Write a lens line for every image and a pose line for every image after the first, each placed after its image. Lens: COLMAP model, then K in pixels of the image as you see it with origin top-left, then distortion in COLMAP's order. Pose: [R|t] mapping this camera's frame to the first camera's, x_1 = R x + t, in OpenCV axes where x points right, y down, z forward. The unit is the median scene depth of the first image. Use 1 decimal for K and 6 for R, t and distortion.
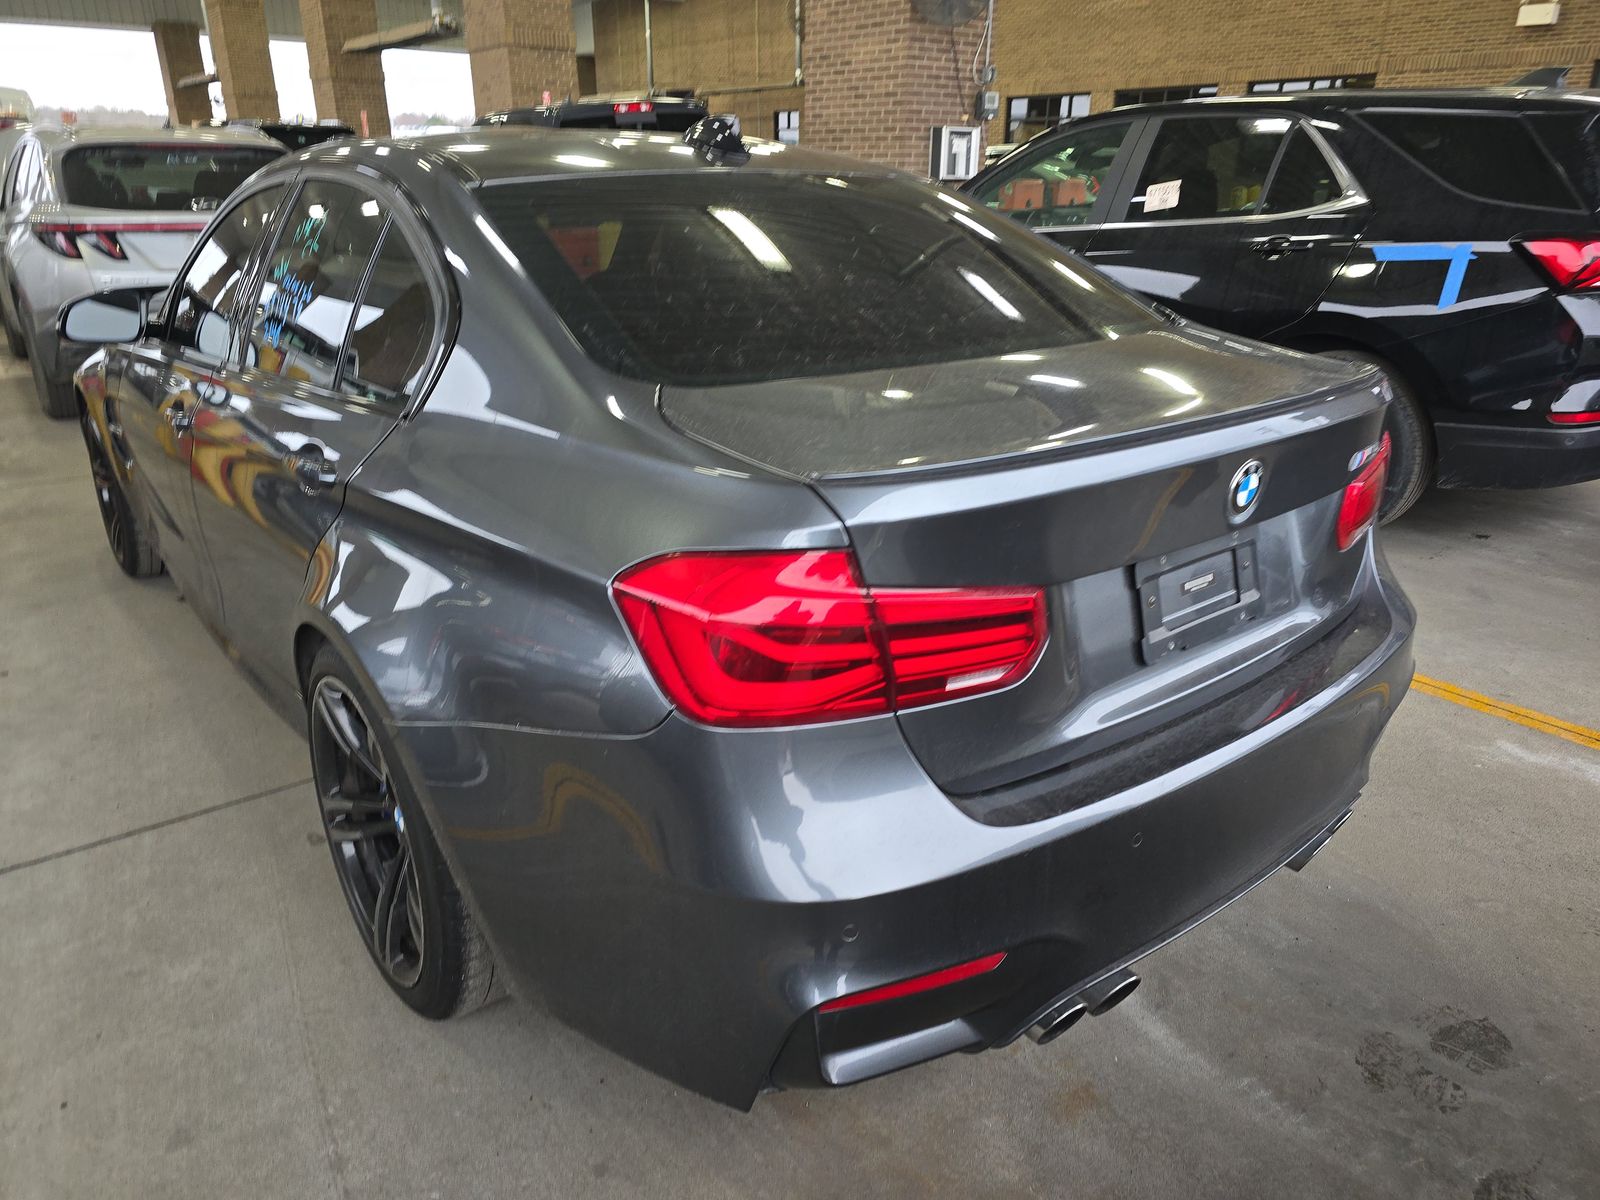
lens RADIAL K [[1065.5, 0, 805.2], [0, 1065.5, 603.9], [0, 0, 1]] dist [0.040385, -0.035942]
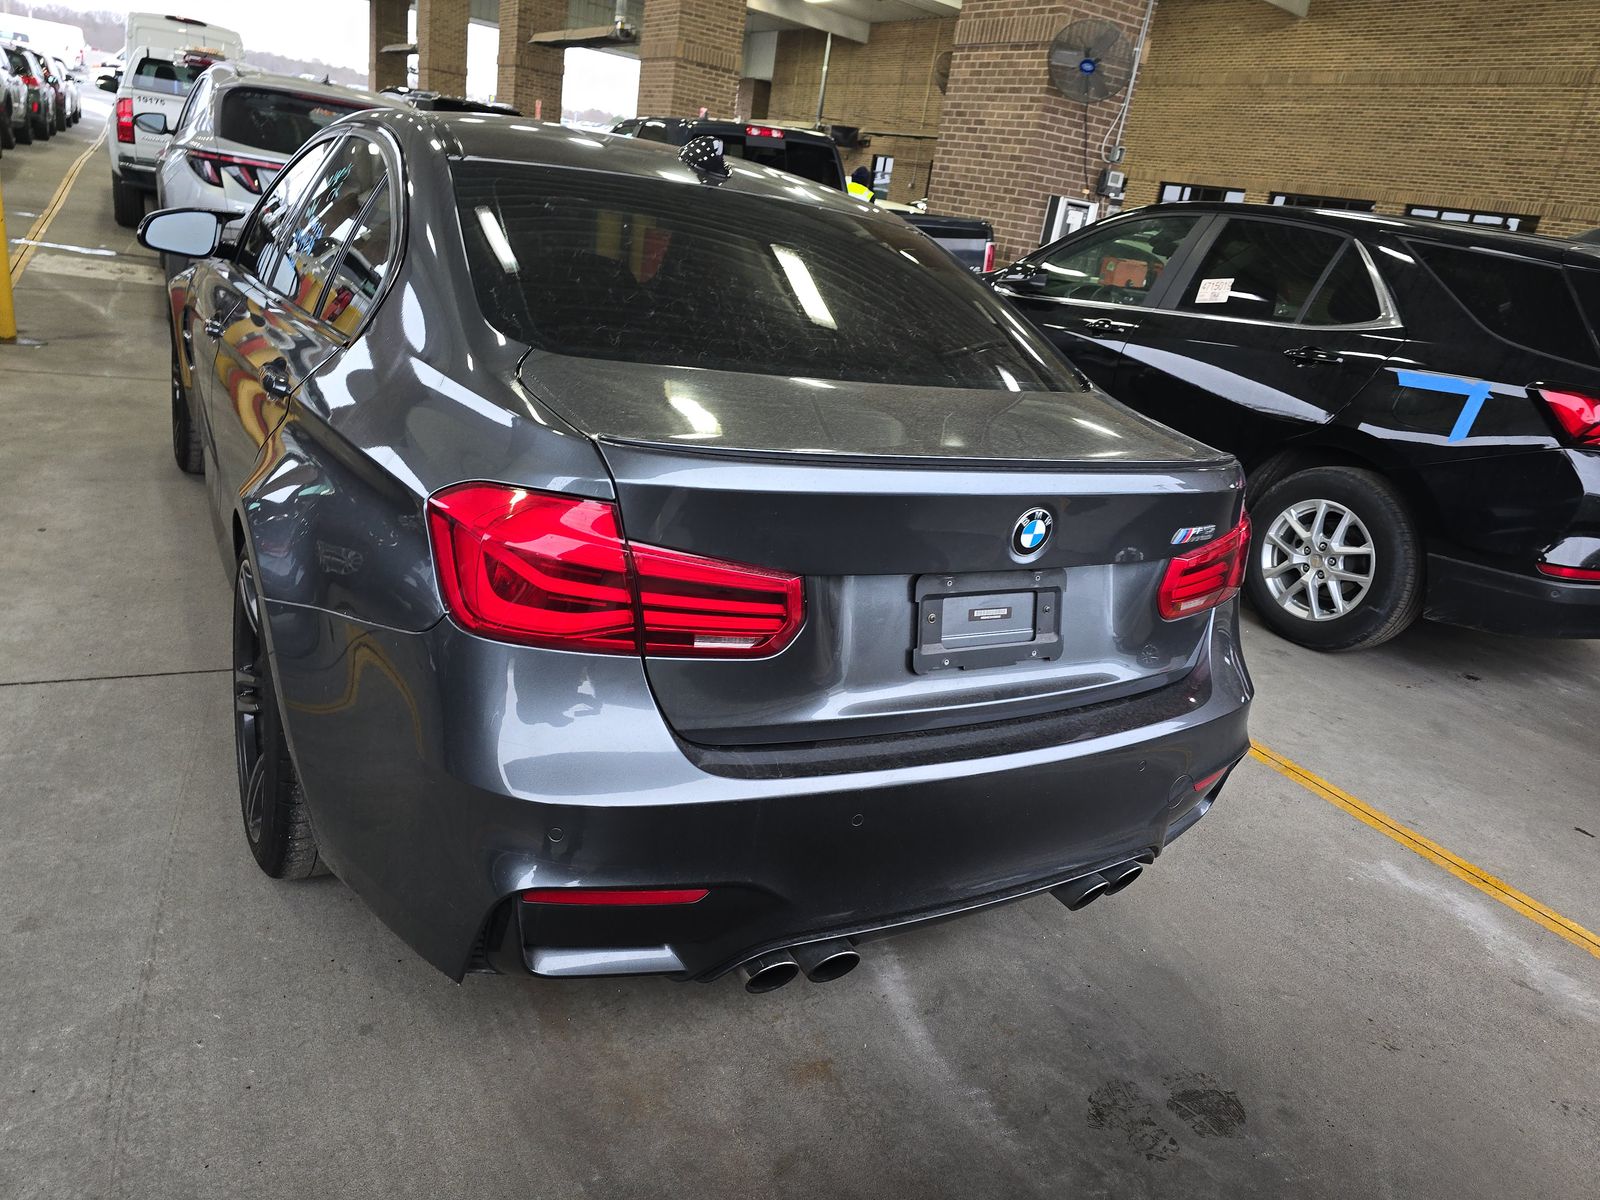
lens RADIAL K [[1065.5, 0, 805.2], [0, 1065.5, 603.9], [0, 0, 1]] dist [0.040385, -0.035942]
pose [[0.978670, 0.188036, -0.082748, 0.112692], [-0.190657, 0.981340, -0.024930, 0.014135], [0.076516, 0.040175, 0.996259, -0.040595]]
